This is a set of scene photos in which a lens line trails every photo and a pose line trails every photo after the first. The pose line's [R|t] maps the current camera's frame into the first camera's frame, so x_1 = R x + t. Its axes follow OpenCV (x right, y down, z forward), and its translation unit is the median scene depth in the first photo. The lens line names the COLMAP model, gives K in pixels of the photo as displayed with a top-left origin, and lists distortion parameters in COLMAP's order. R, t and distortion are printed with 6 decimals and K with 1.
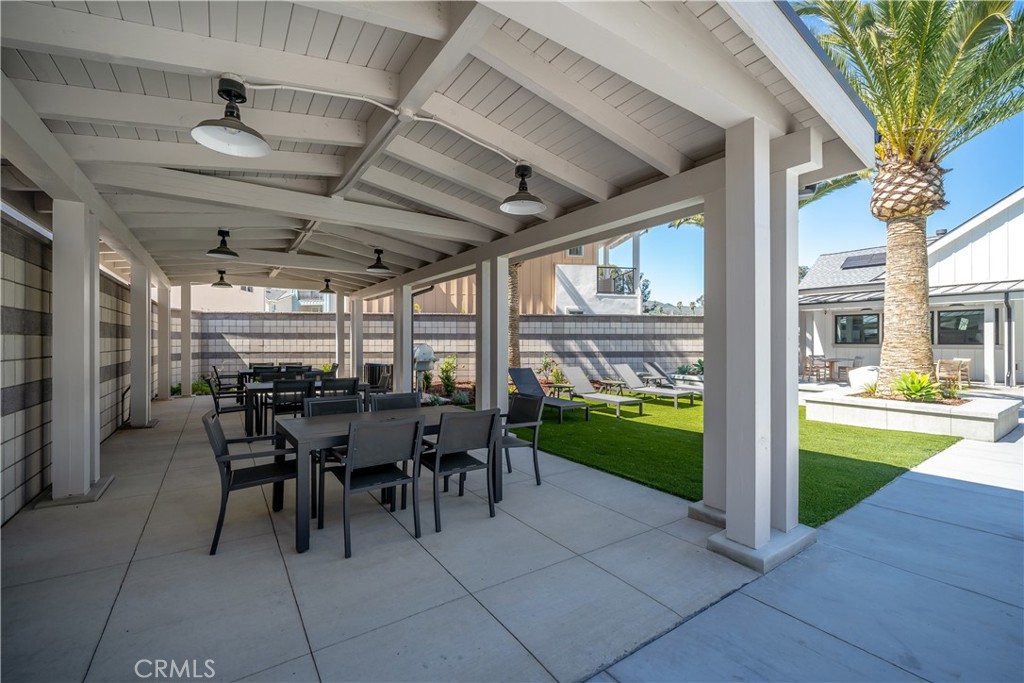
lens RADIAL K [[426.8, 0, 502.7], [0, 426.8, 340.3], [0, 0, 1]] dist [-0.003364, 0.000163]
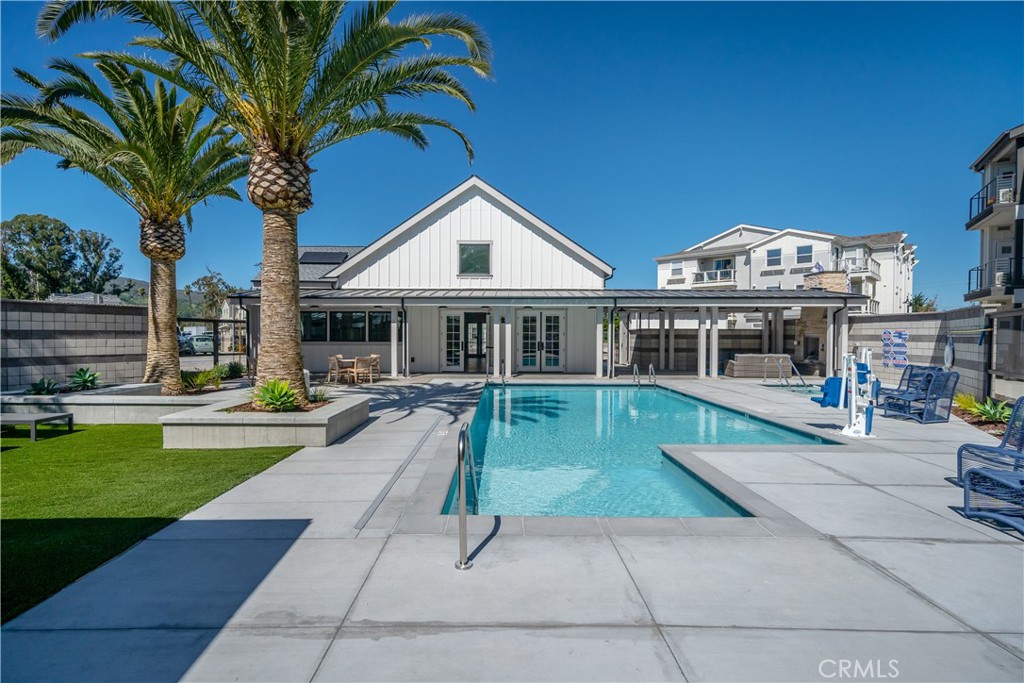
lens RADIAL K [[484.1, 0, 501.6], [0, 484.1, 345.9], [0, 0, 1]] dist [-0.003256, 0.002298]
pose [[0.554558, -0.018332, 0.831943, 0.194030], [-0.004739, 0.999672, 0.025186, -0.013852], [-0.832131, -0.017910, 0.554289, 0.007428]]
